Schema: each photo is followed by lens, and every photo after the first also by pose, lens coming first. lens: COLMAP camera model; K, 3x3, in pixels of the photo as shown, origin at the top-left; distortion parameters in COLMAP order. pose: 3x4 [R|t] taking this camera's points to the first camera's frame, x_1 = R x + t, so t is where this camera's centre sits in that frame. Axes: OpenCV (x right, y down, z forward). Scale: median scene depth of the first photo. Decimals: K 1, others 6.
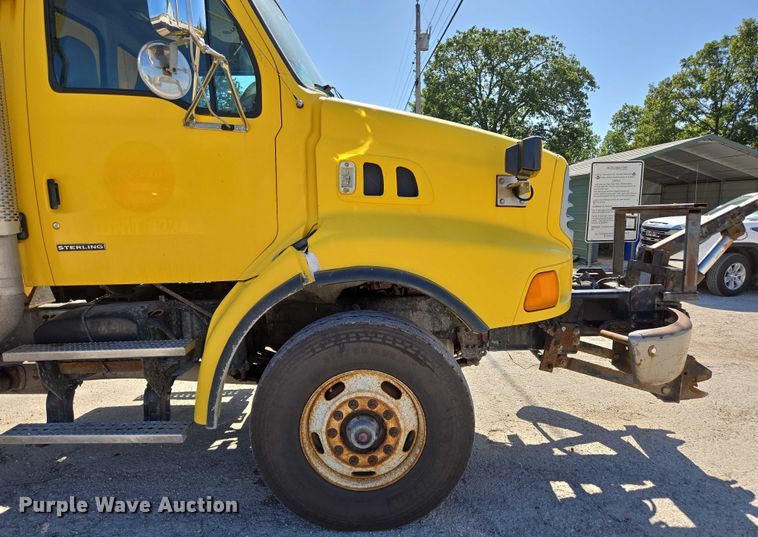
lens RADIAL K [[506.7, 0, 379.1], [0, 506.7, 271.6], [0, 0, 1]] dist [0.030584, -0.006026]
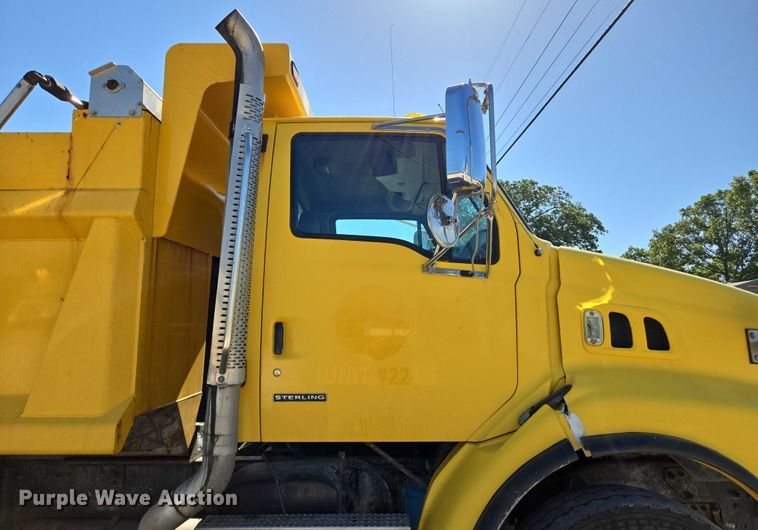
lens RADIAL K [[501.4, 0, 393.6], [0, 501.4, 236.8], [0, 0, 1]] dist [0.040062, -0.010330]
pose [[0.999602, 0.019589, -0.020284, -0.414510], [-0.025061, 0.946889, -0.320584, -0.035814], [0.012926, 0.320964, 0.947003, 0.059680]]
